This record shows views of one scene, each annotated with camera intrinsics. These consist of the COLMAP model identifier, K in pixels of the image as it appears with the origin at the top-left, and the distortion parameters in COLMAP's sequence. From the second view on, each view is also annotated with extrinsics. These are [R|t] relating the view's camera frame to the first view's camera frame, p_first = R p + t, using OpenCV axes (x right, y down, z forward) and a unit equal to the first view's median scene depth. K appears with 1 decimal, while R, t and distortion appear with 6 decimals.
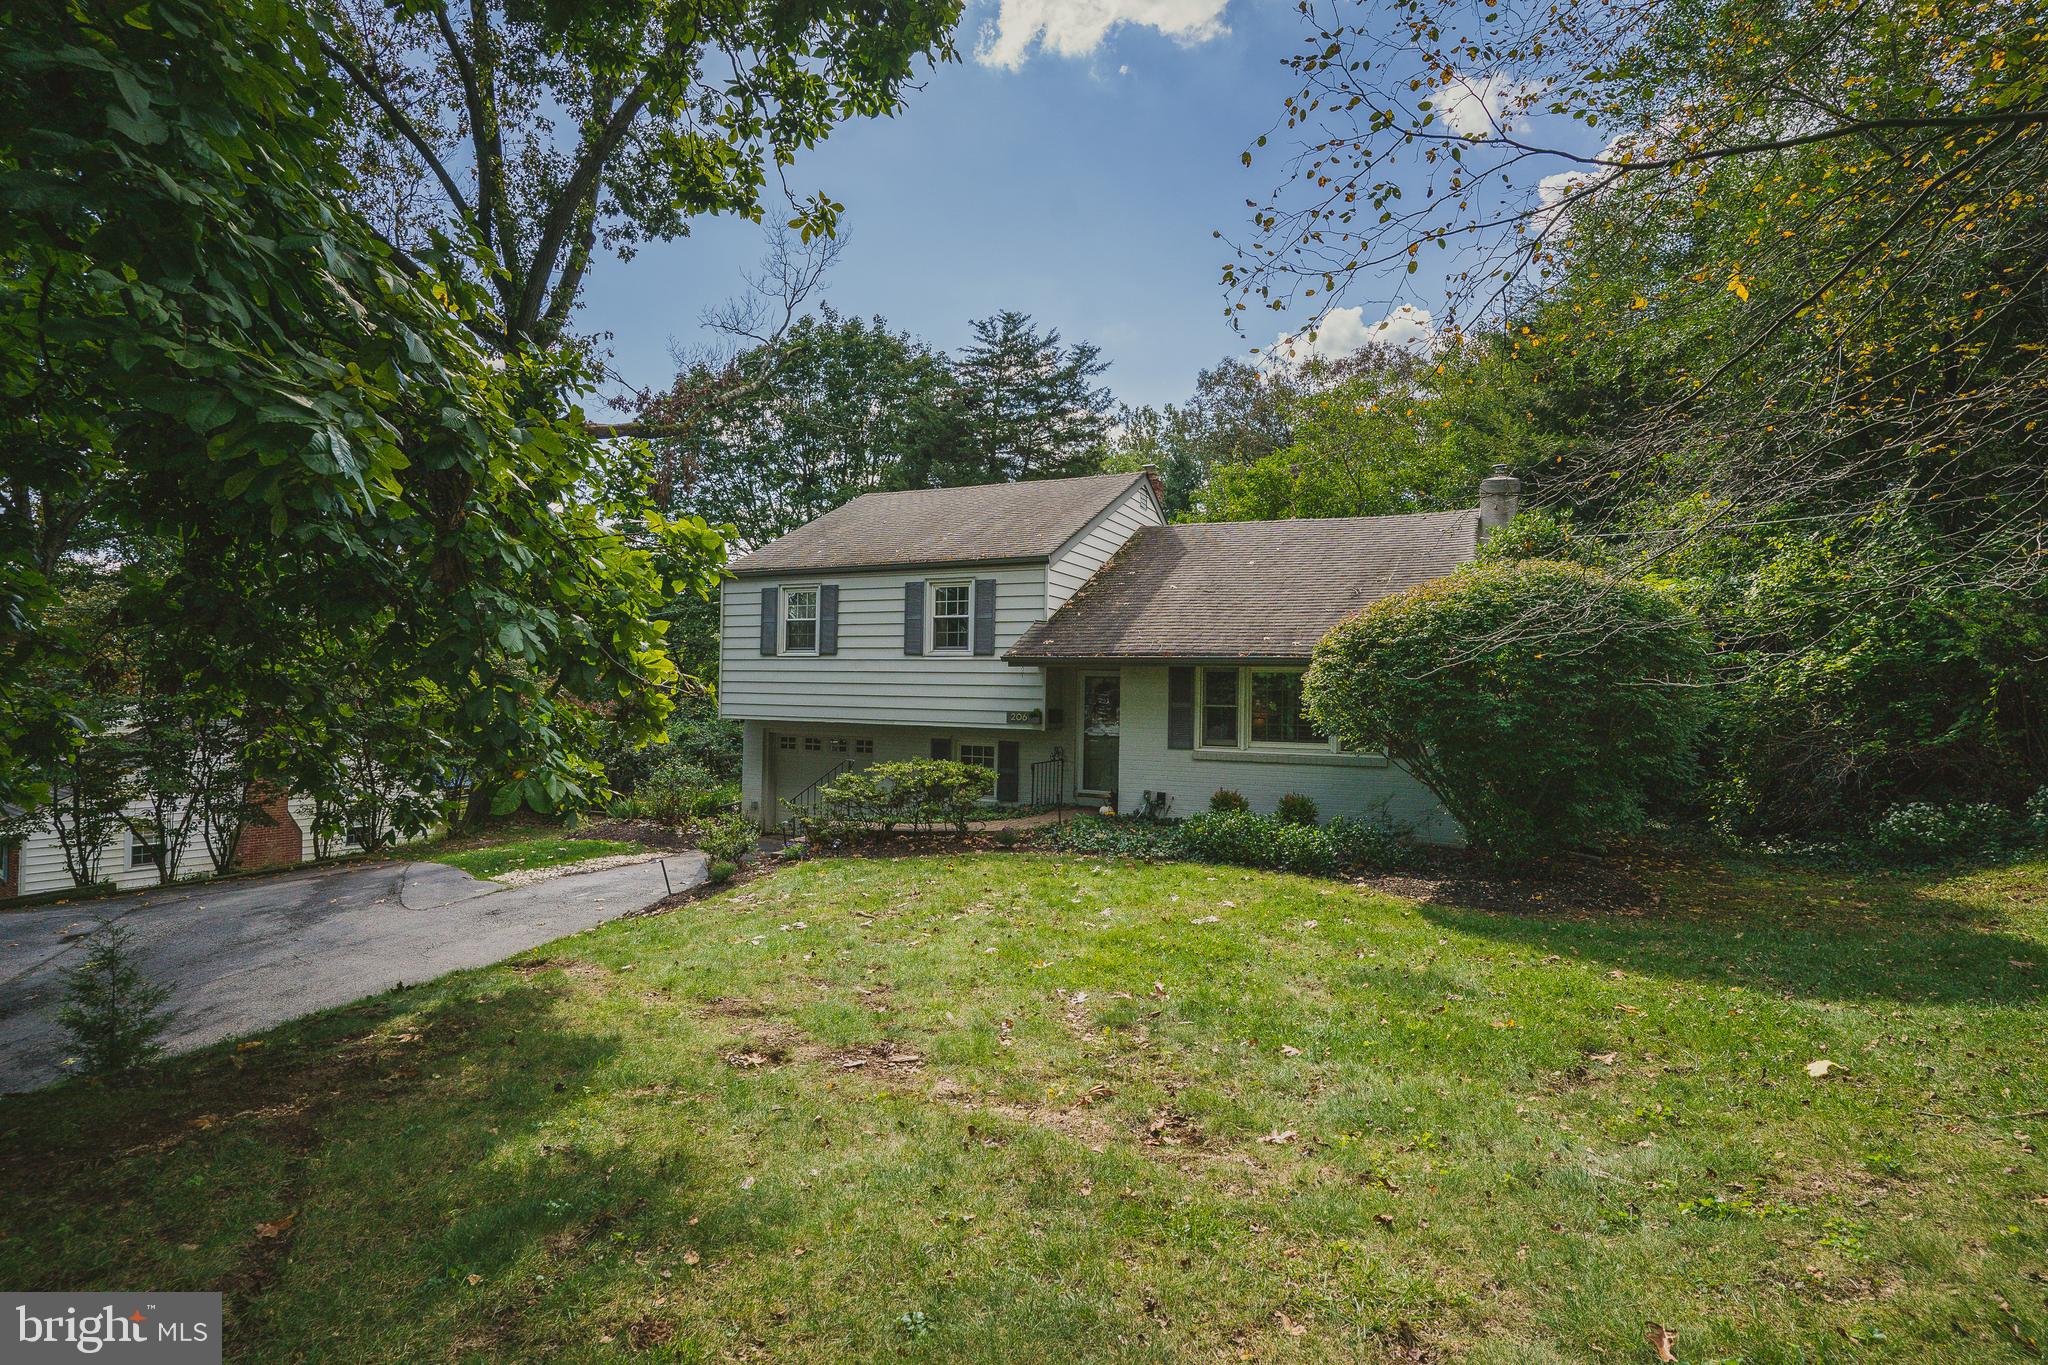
lens RADIAL K [[1000.6, 0, 1021.8], [0, 1000.6, 676.1], [0, 0, 1]] dist [-0.077207, 0.035959]
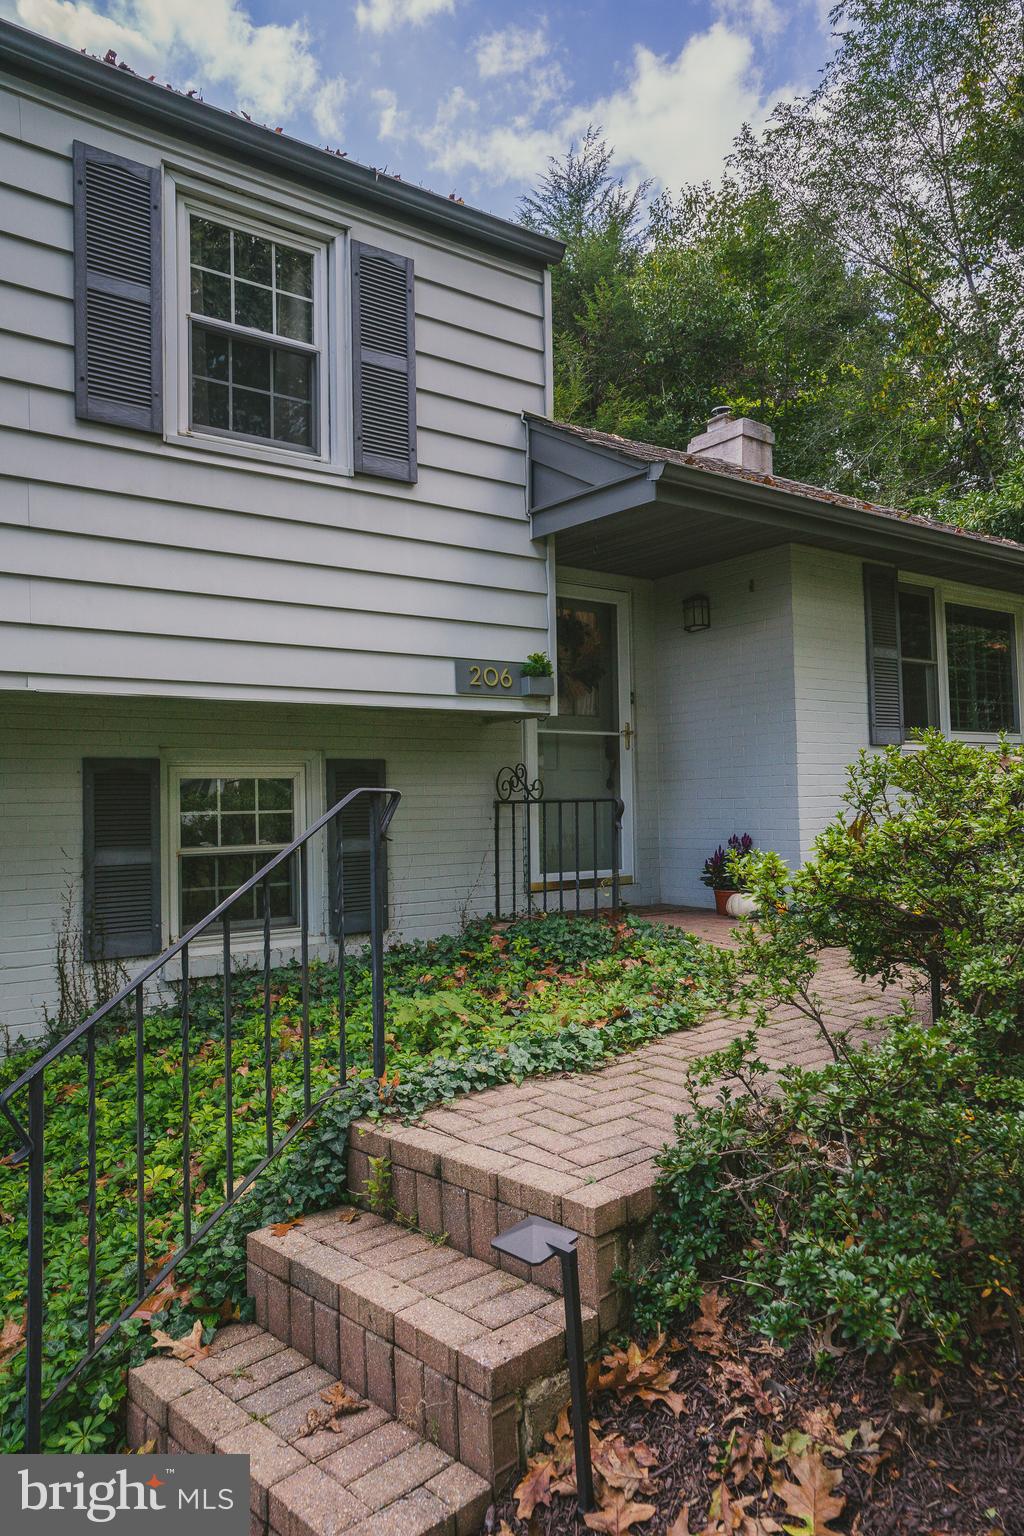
lens RADIAL K [[1028.3, 0, 505.9], [0, 1028.3, 759.7], [0, 0, 1]] dist [-0.016052, 0.054398]
pose [[0.476195, 0.014210, 0.879225, -0.298871], [0.017004, 0.999534, -0.025365, 0.075227], [-0.879175, 0.027029, 0.475731, 0.788037]]
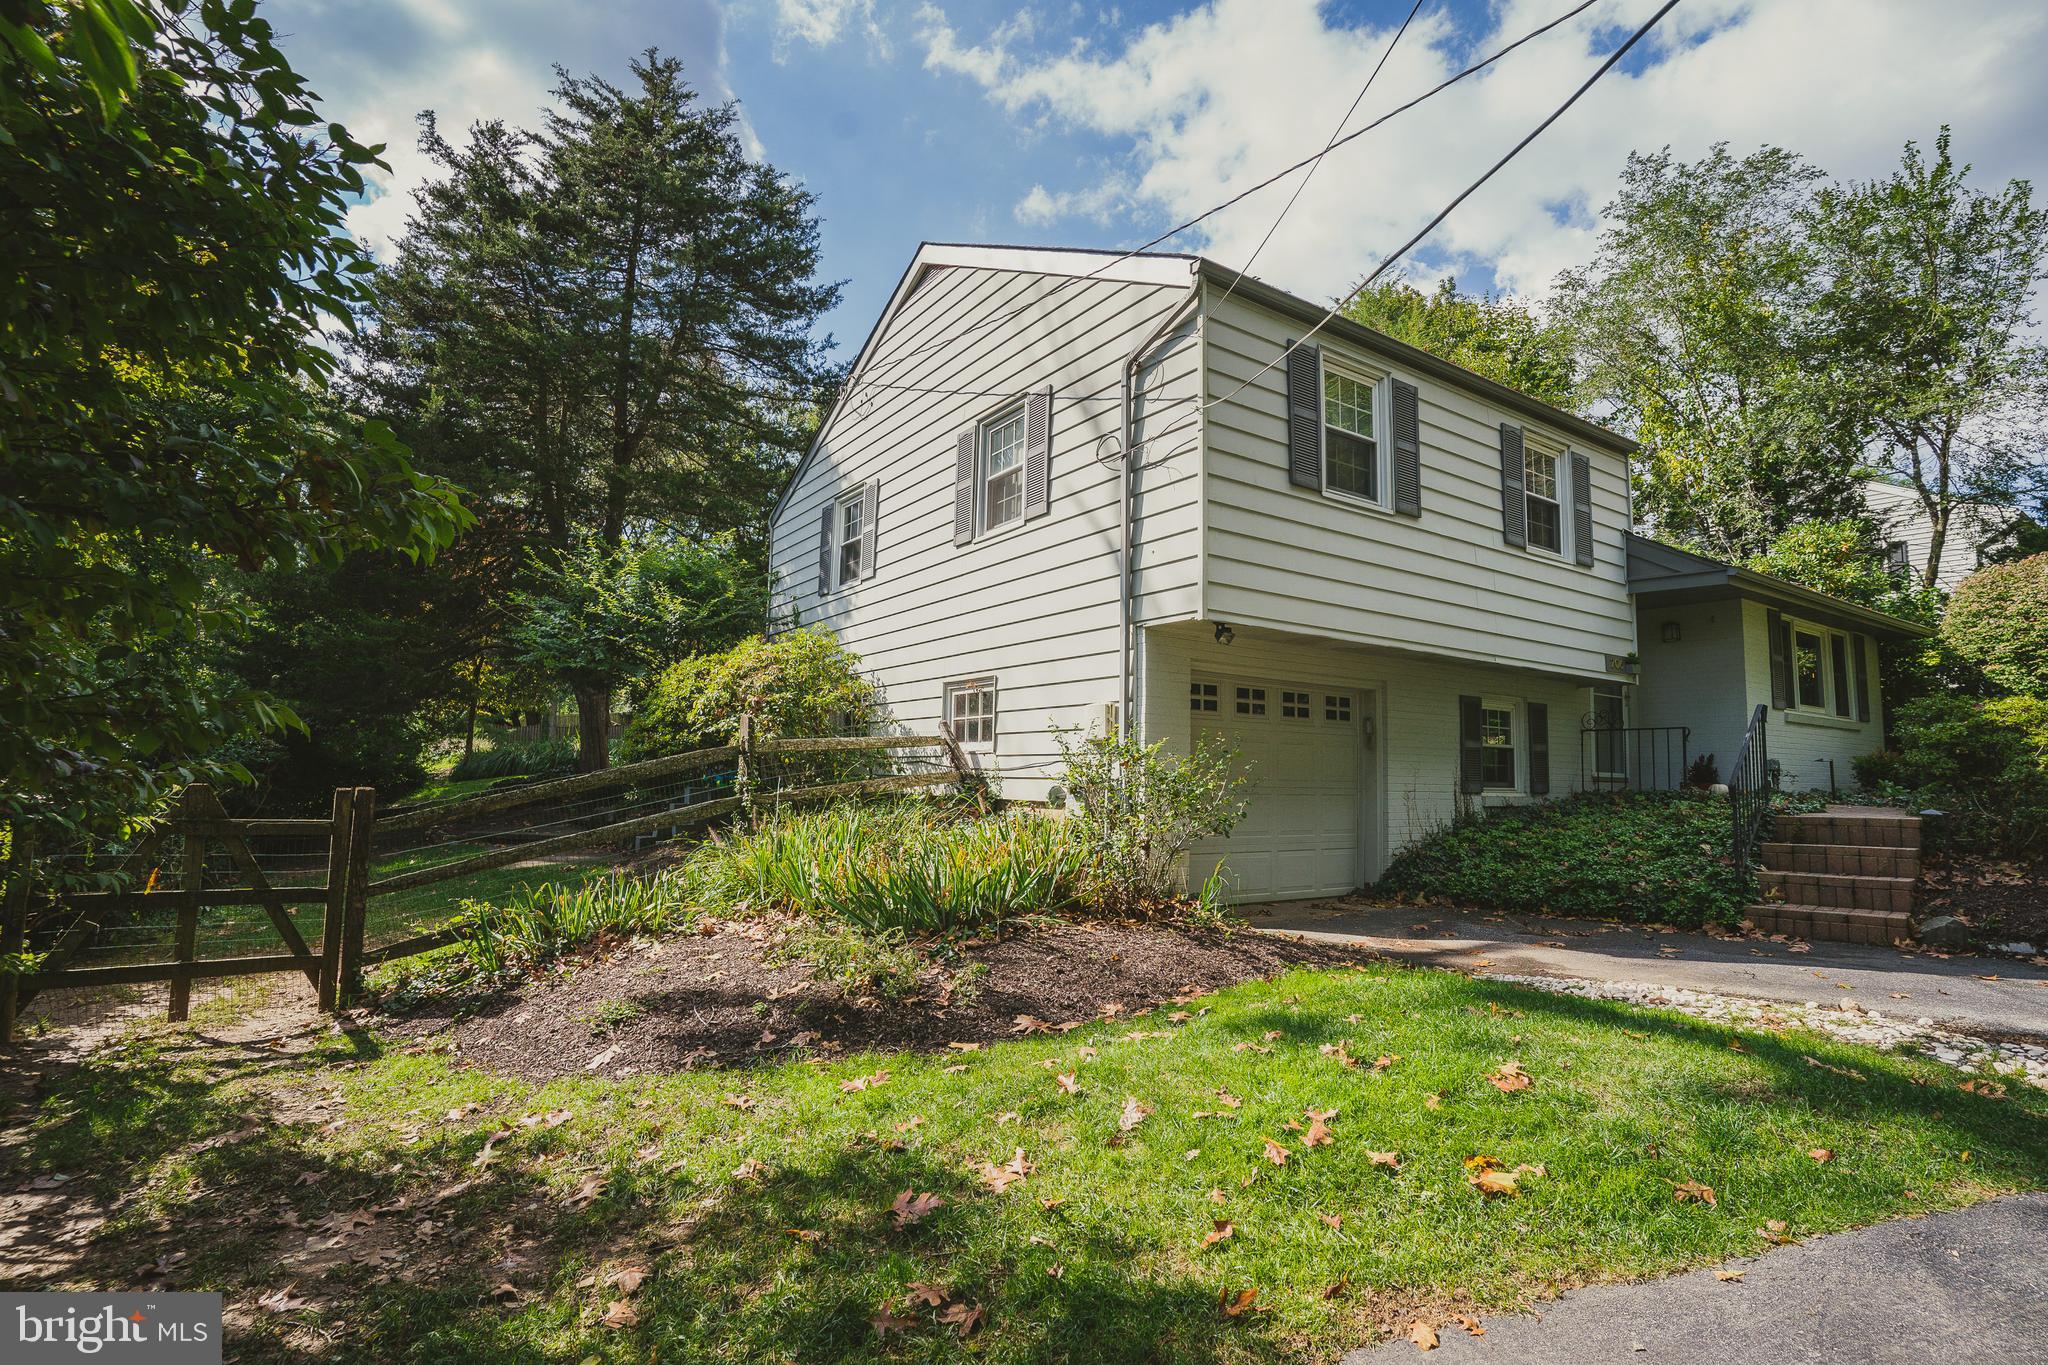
lens RADIAL K [[1000.6, 0, 1021.8], [0, 1000.6, 676.1], [0, 0, 1]] dist [-0.077207, 0.035959]
pose [[0.513149, 0.085040, 0.854076, -0.746740], [-0.025360, 0.996147, -0.083949, 0.110629], [-0.857925, 0.021419, 0.513329, 0.960015]]
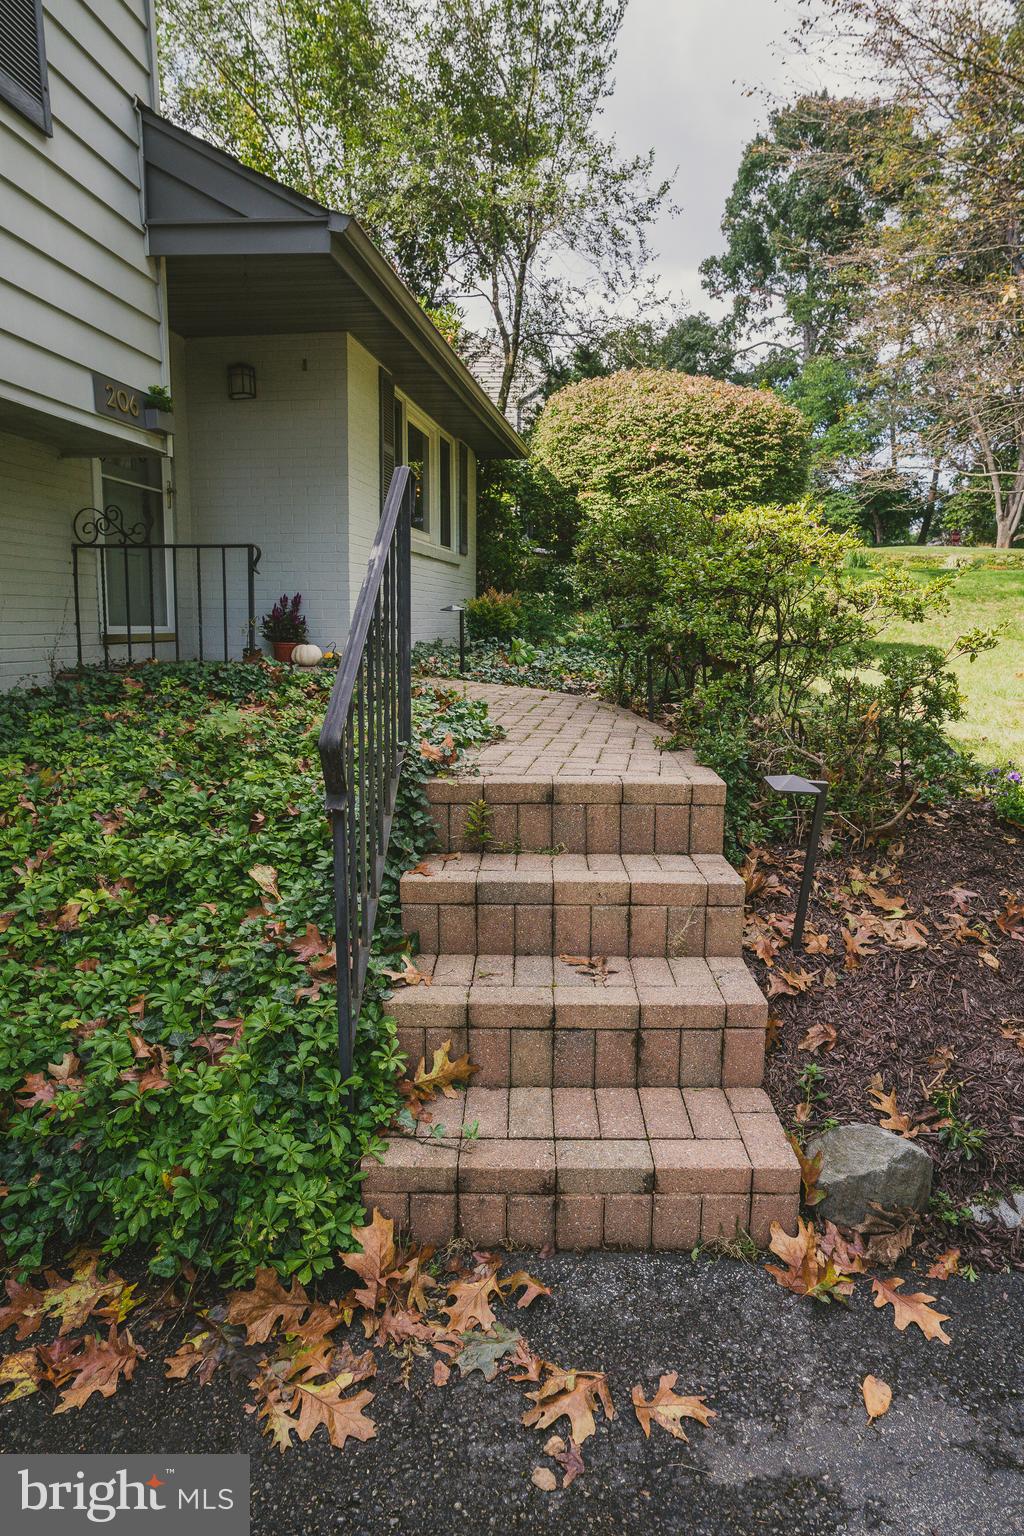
lens RADIAL K [[899.7, 0, 512.0], [0, 899.7, 768.0], [0, 0, 1]] dist [-0.036912, 0.037237]
pose [[-0.293791, -0.174166, 0.939869, -0.315957], [-0.031873, 0.984498, 0.172473, 0.099368], [-0.955338, 0.020715, -0.294788, 0.922536]]
